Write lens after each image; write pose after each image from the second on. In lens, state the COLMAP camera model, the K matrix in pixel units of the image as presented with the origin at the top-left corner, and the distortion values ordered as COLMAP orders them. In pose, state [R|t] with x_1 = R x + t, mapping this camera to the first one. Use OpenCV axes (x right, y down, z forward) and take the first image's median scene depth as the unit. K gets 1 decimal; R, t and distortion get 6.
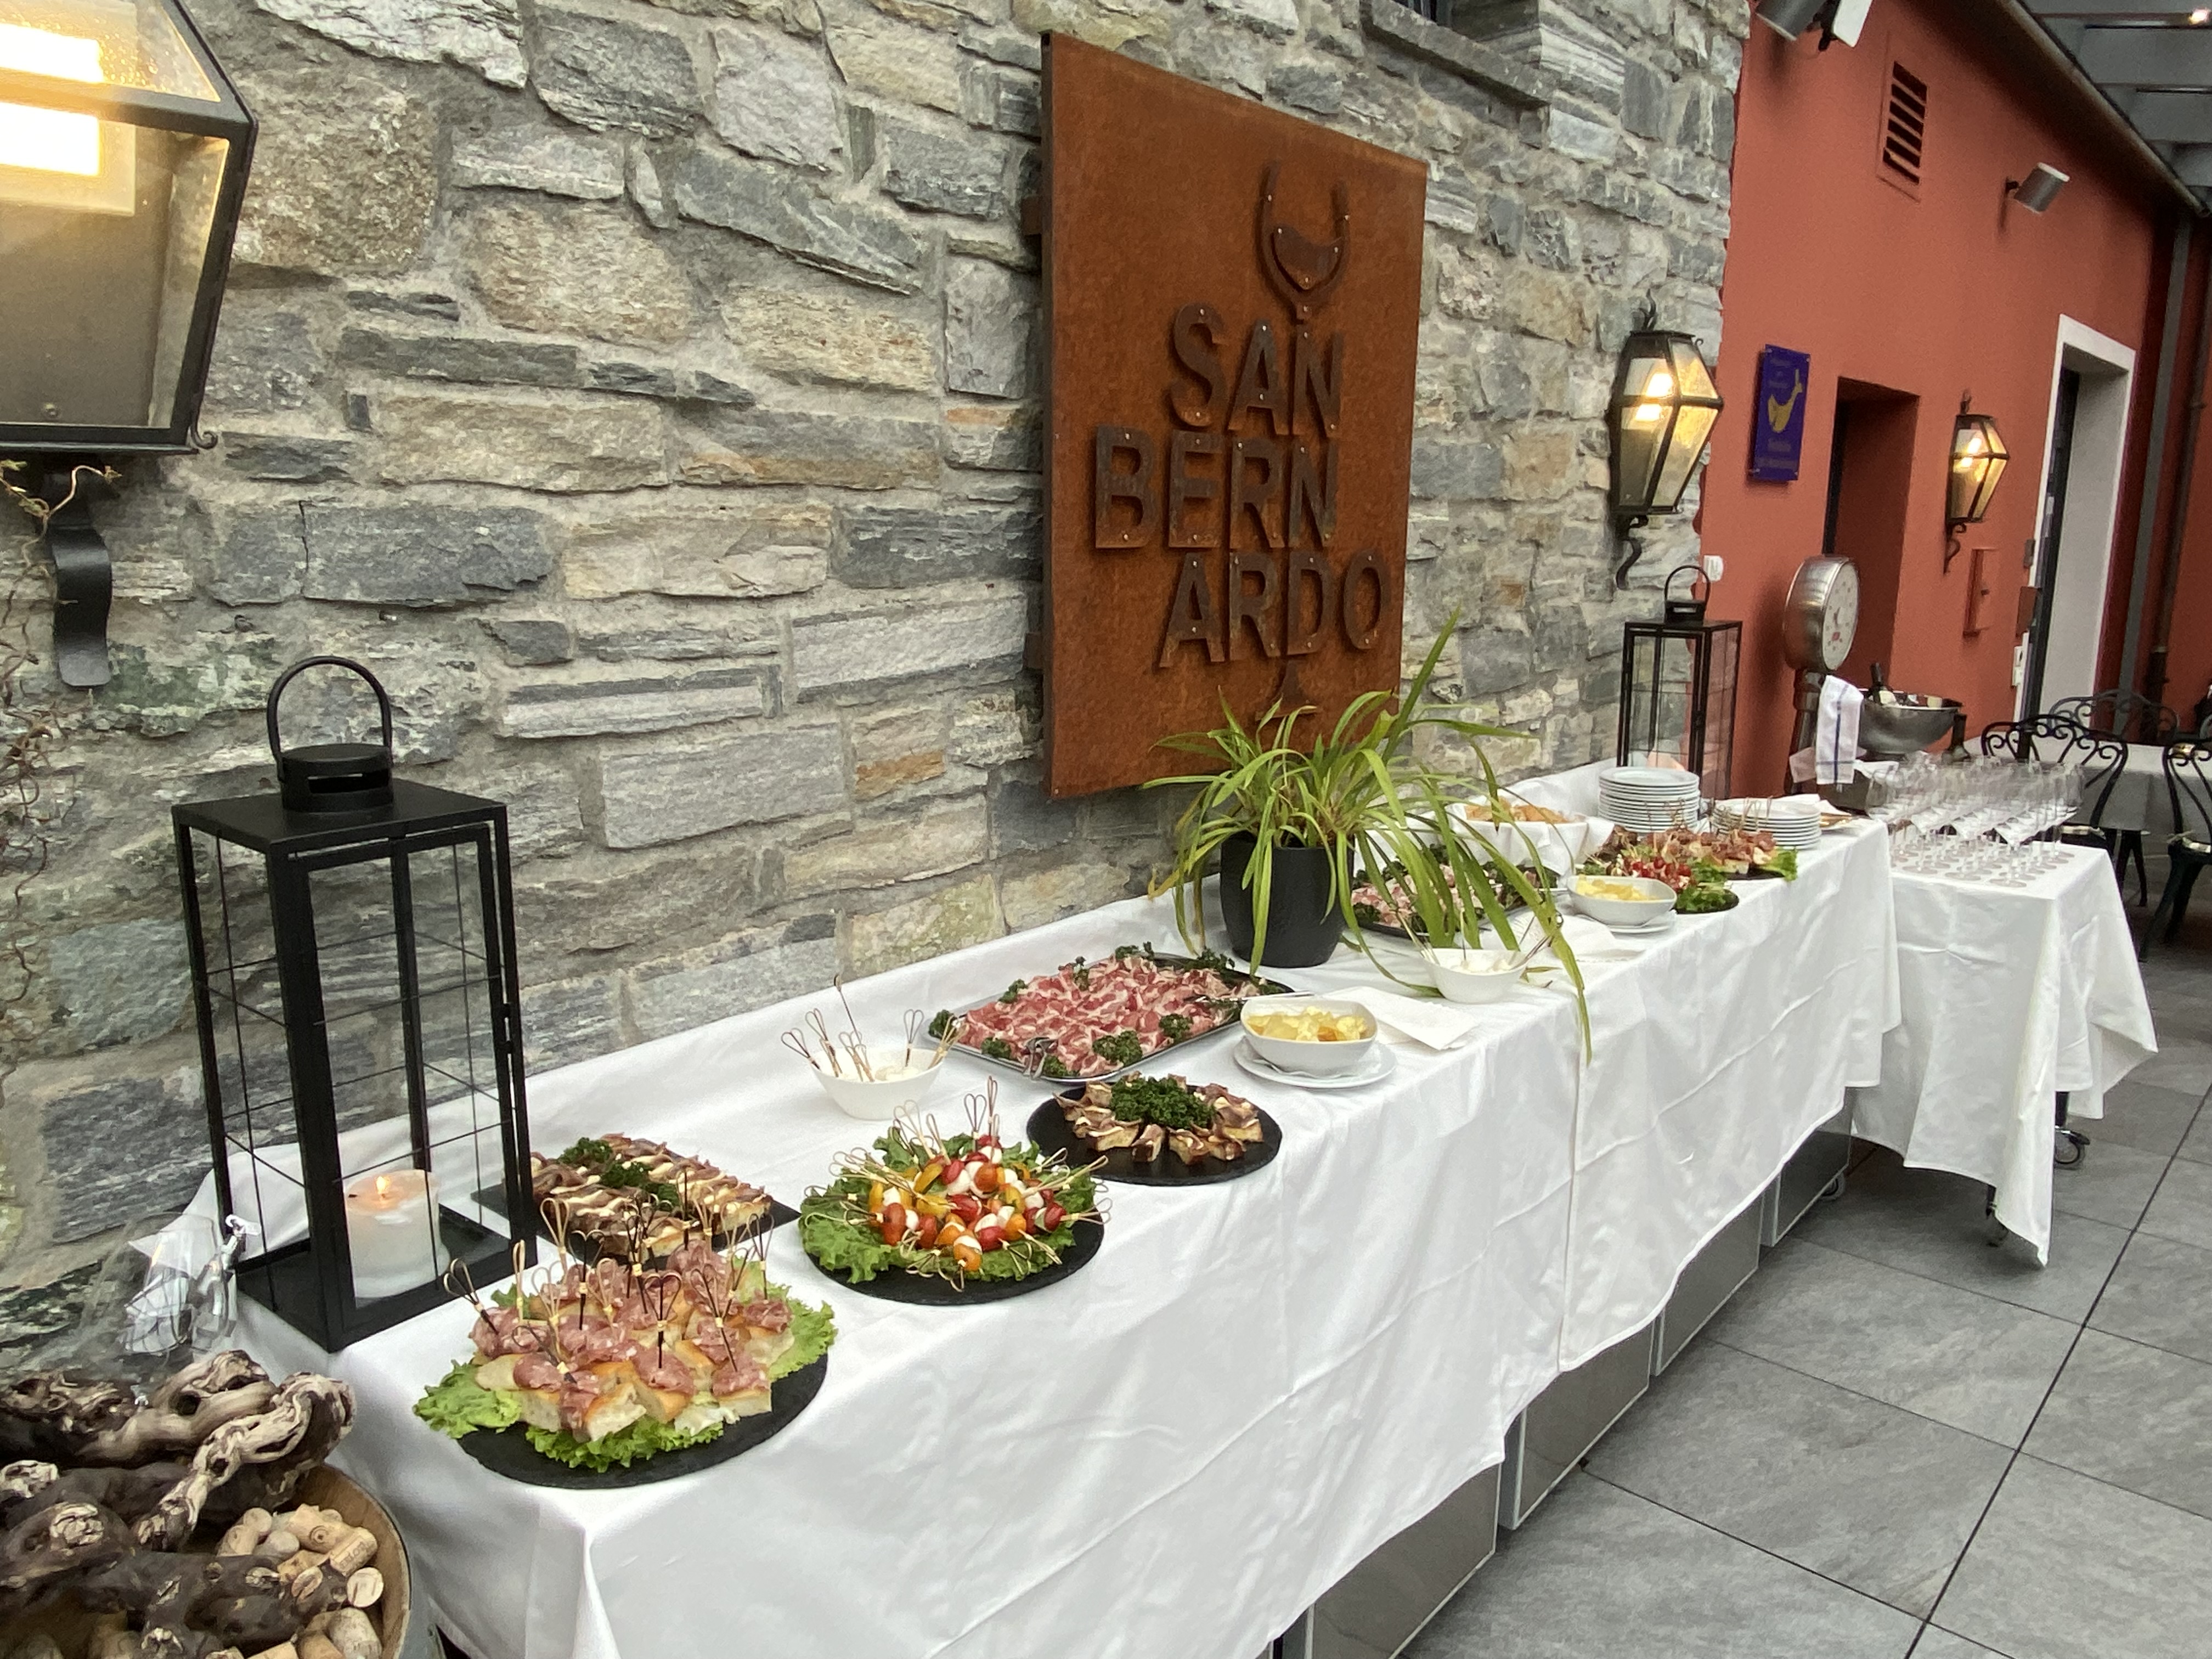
lens RADIAL K [[1560.3, 0, 1106.0], [0, 1560.3, 829.5], [0, 0, 1]] dist [0.109078, -0.163080]
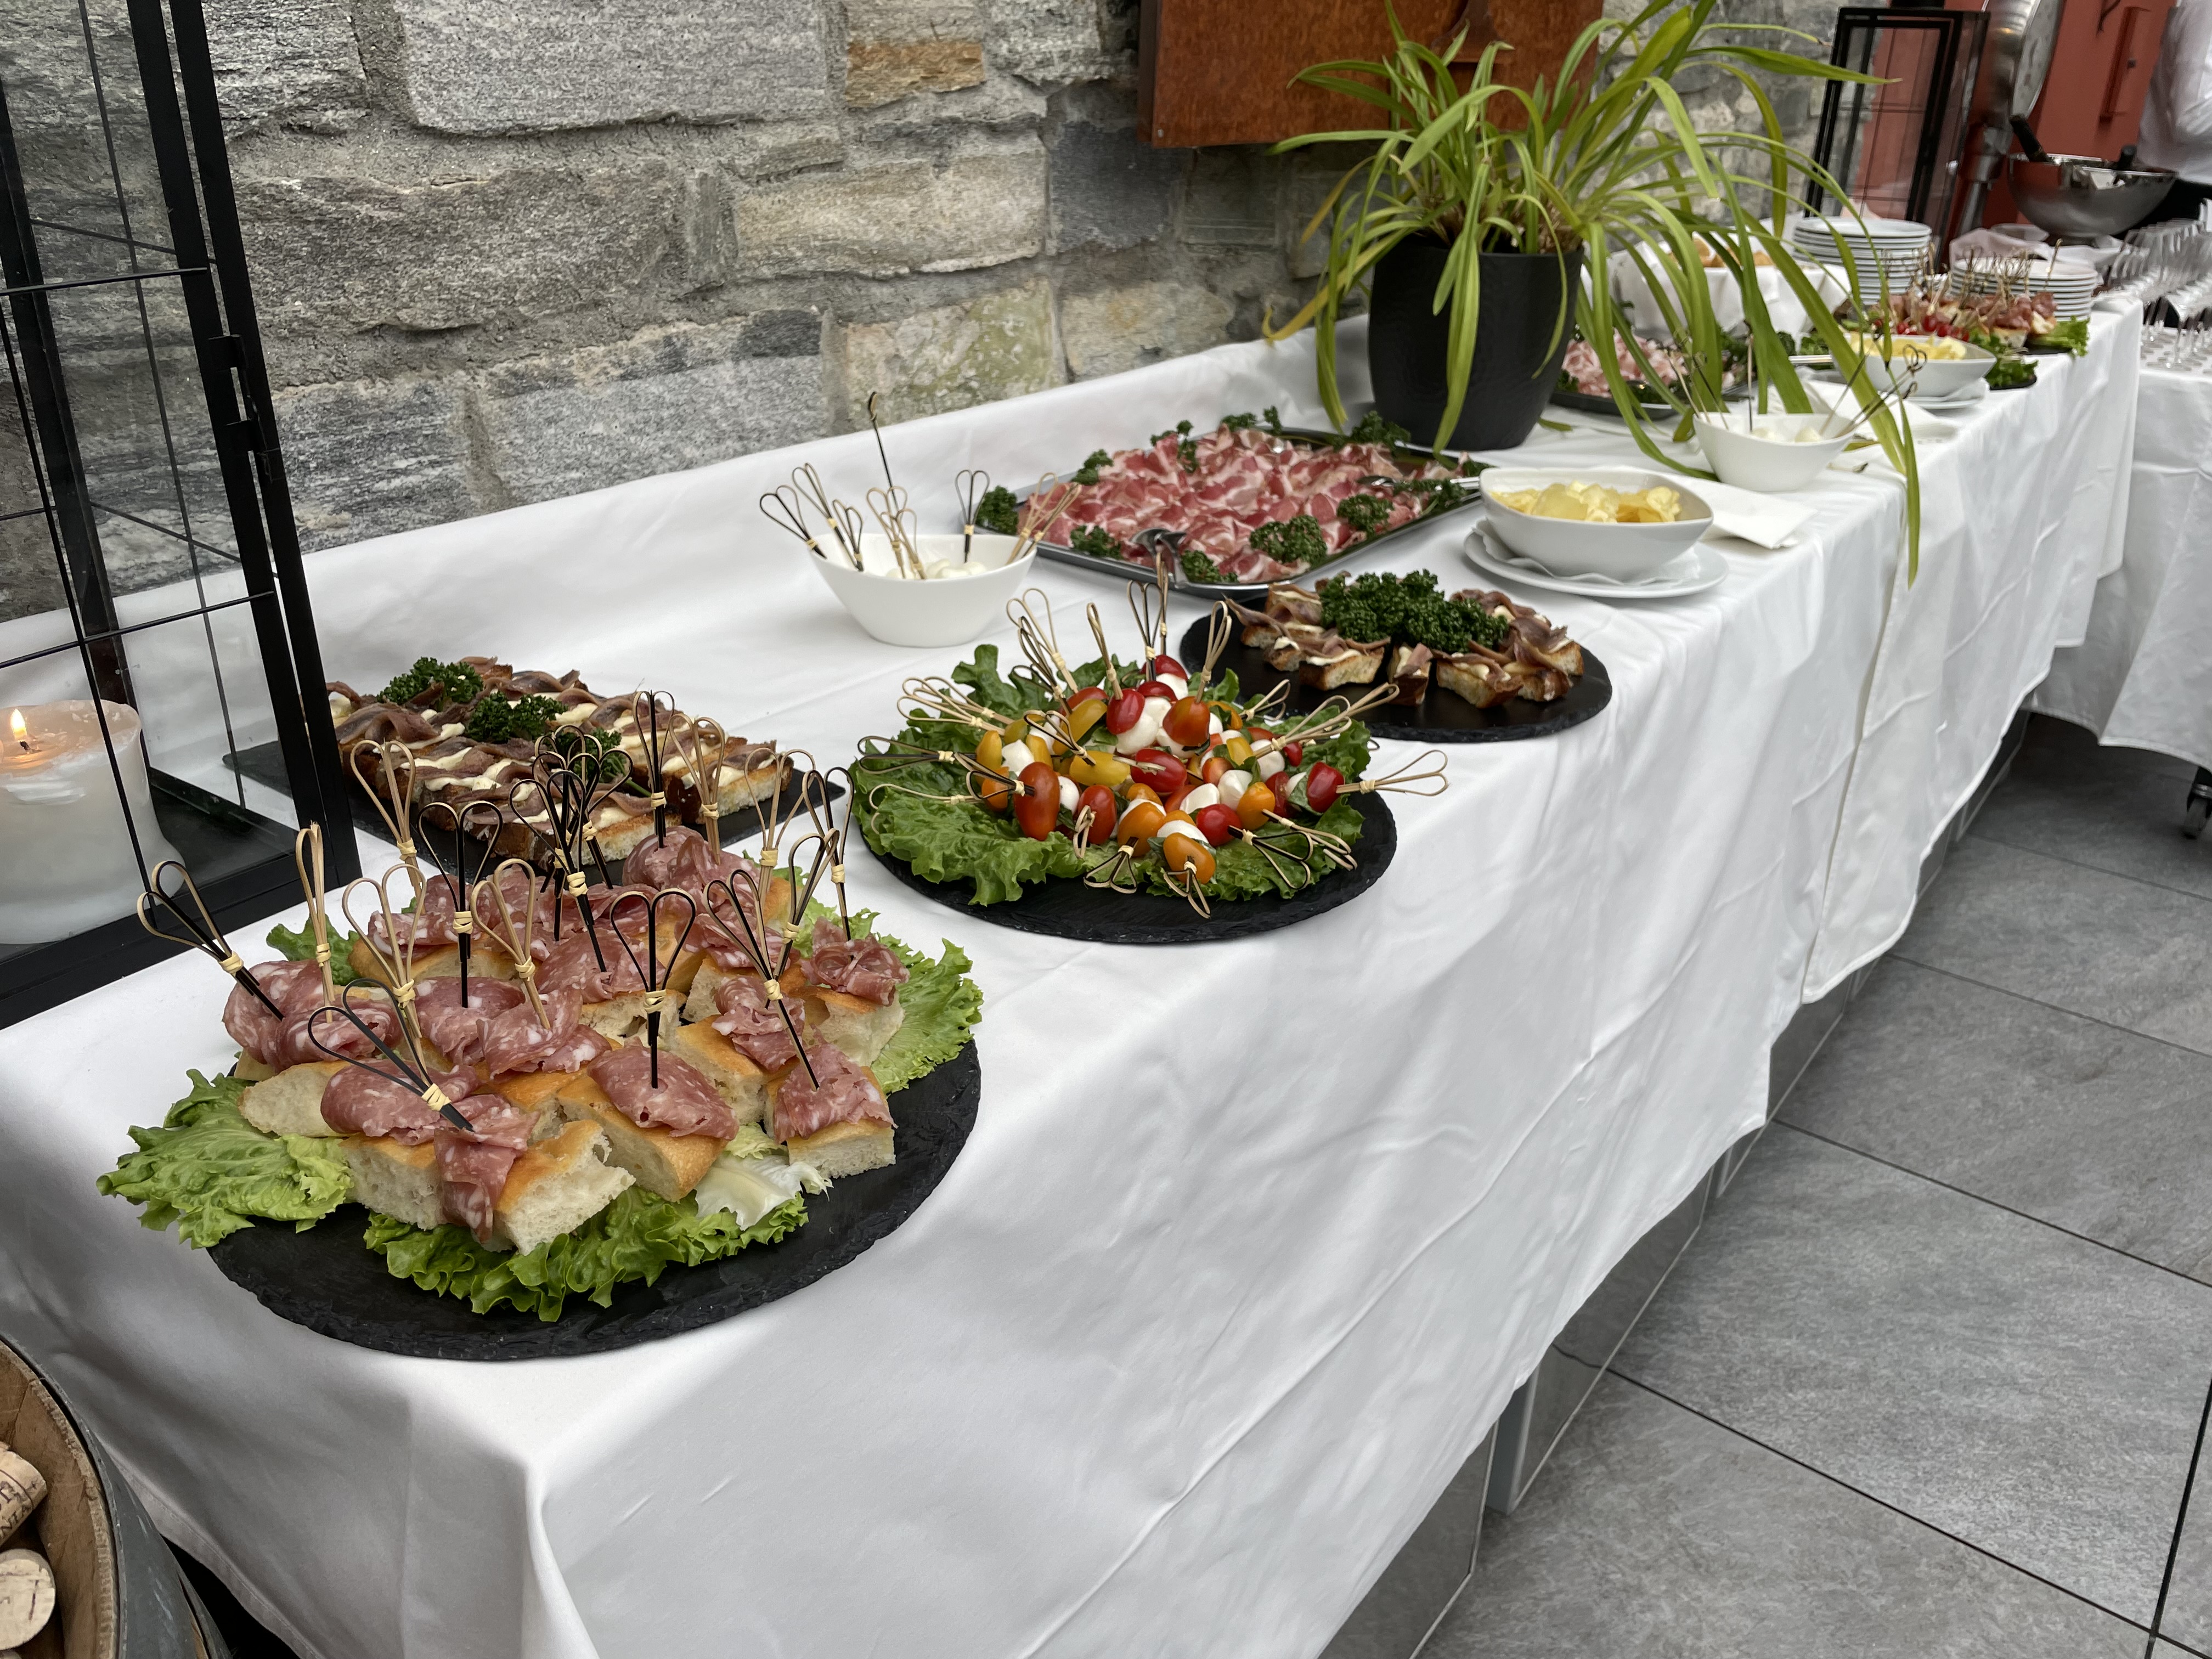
lens RADIAL K [[1653.0, 0, 1106.0], [0, 1653.0, 829.5], [0, 0, 1]] dist [0.080692, -0.109893]
pose [[0.996933, -0.013174, 0.077148, -0.132557], [-0.005197, 0.972412, 0.233212, 0.109570], [-0.078092, -0.232898, 0.969361, 0.382278]]
